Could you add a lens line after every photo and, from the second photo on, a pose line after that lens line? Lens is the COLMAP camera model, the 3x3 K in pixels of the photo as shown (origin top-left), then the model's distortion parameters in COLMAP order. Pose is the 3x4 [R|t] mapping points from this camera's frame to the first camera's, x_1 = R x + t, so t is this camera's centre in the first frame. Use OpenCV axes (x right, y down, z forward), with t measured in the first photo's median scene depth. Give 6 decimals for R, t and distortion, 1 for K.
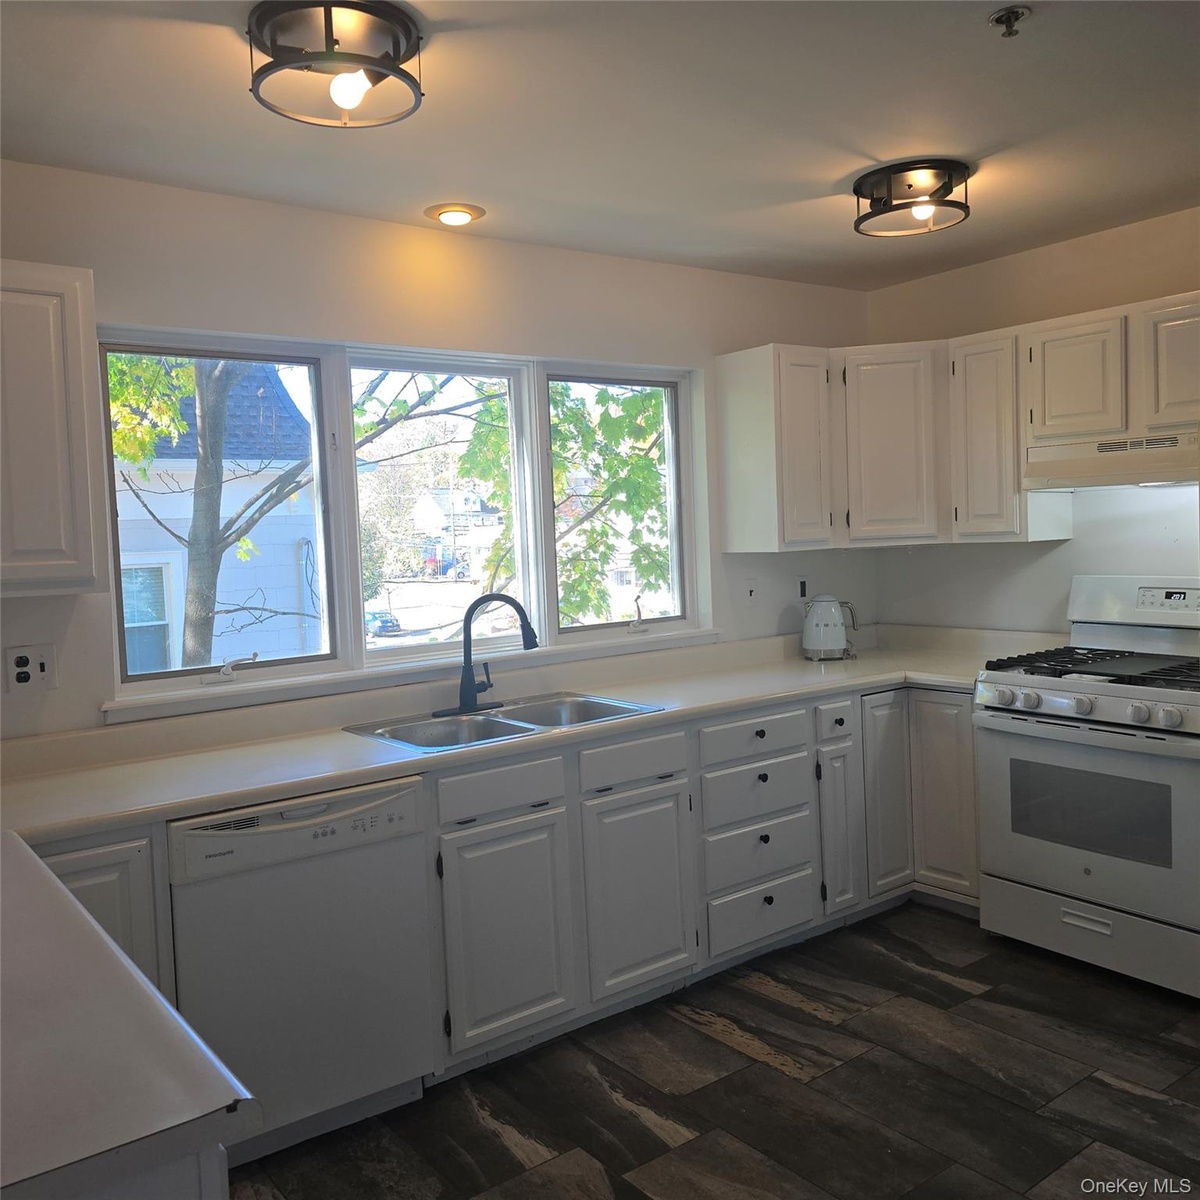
lens RADIAL K [[1054.8, 0, 599.8], [0, 1054.8, 569.9], [0, 0, 1]] dist [0.089667, -0.092692]
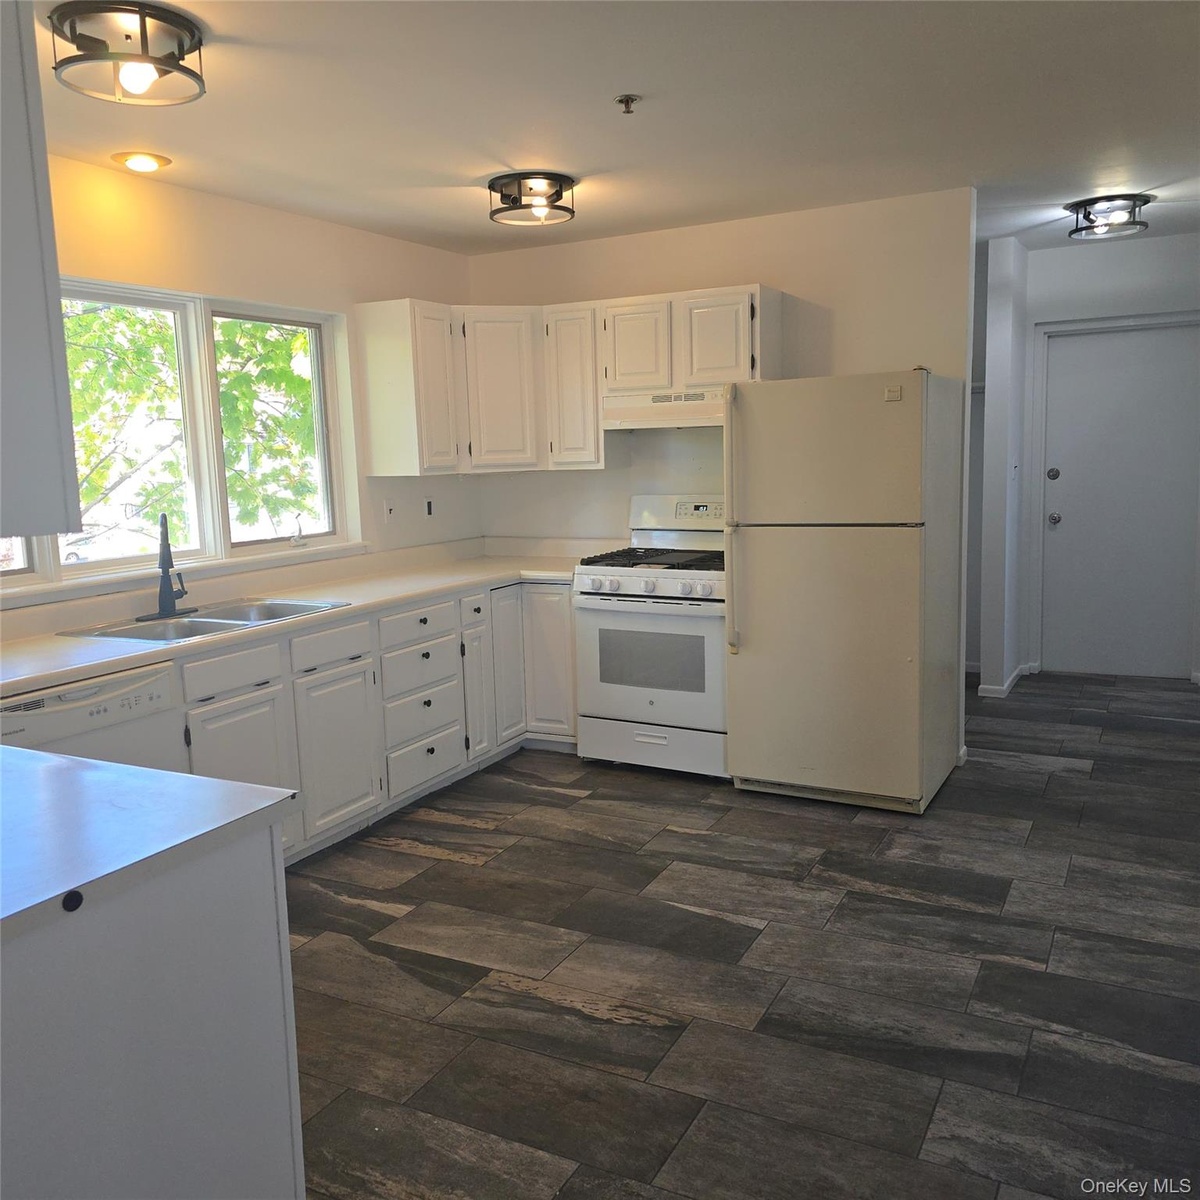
lens RADIAL K [[1054.8, 0, 599.8], [0, 1054.8, 569.9], [0, 0, 1]] dist [0.089667, -0.092692]
pose [[0.903061, -0.034733, 0.428106, -0.198735], [0.007473, 0.997845, 0.065192, 0.015868], [-0.429447, -0.055673, 0.901374, -0.215049]]
